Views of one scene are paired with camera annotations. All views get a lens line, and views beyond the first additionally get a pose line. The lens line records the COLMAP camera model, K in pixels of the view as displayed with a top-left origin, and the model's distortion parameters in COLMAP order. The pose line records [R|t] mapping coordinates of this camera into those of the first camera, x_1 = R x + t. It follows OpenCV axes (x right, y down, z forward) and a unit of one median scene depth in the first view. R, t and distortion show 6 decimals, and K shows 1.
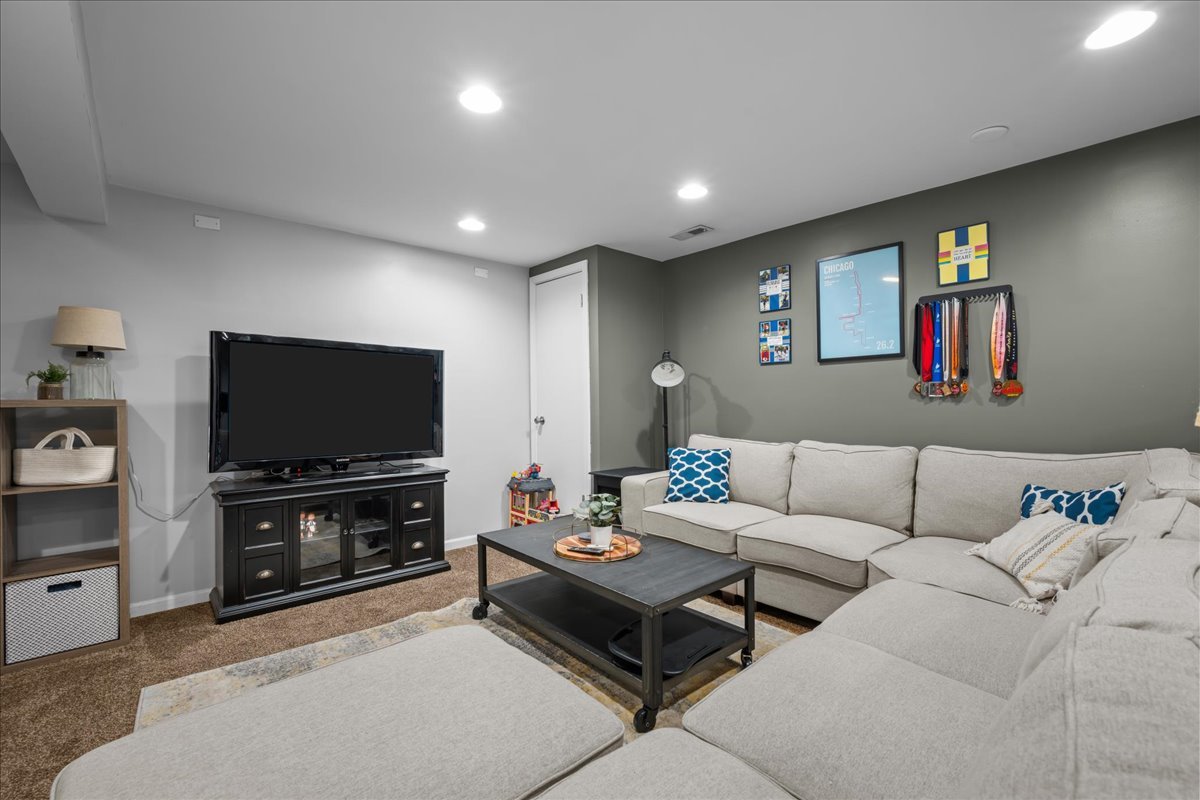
lens RADIAL K [[516.4, 0, 600.0], [0, 516.4, 400.0], [0, 0, 1]] dist [0.000302, -0.000114]
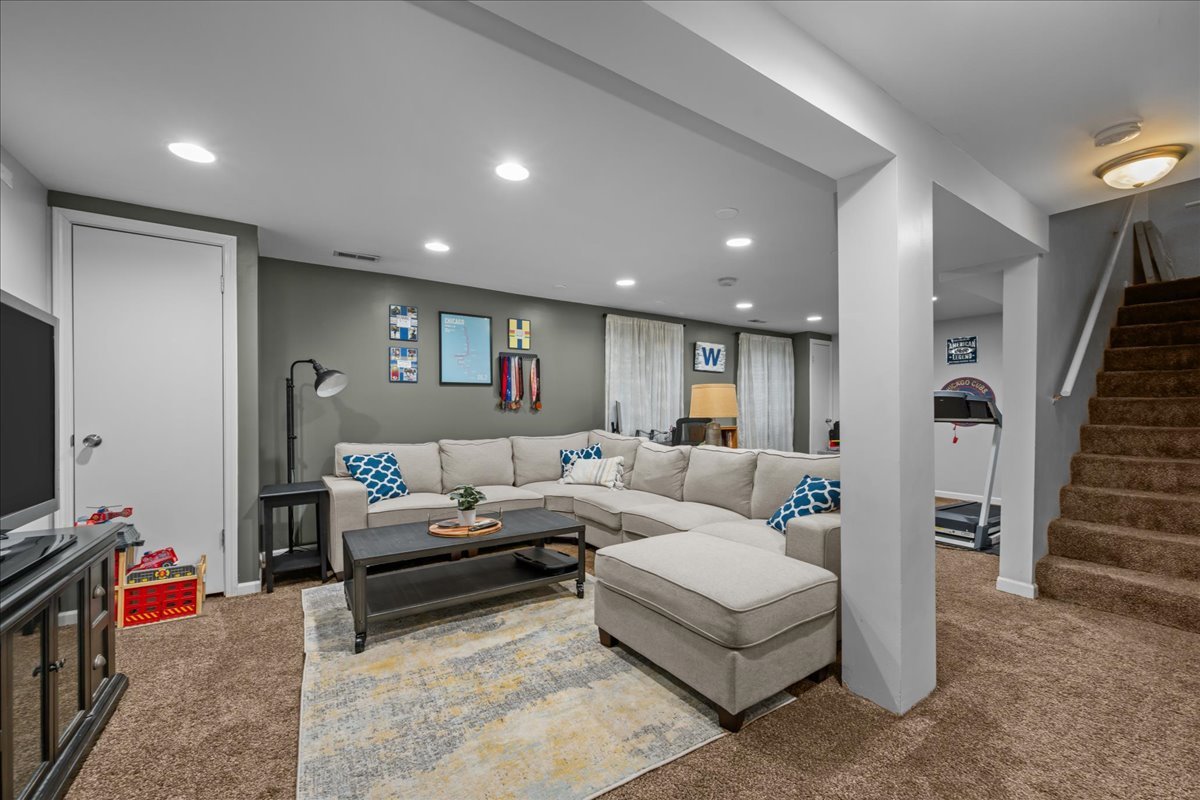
lens RADIAL K [[516.4, 0, 600.0], [0, 516.4, 400.0], [0, 0, 1]] dist [0.000302, -0.000114]
pose [[0.111325, 0.027817, 0.993395, -0.926392], [-0.000255, 0.999609, -0.027962, 0.009387], [-0.993784, 0.002860, 0.111288, 0.411524]]
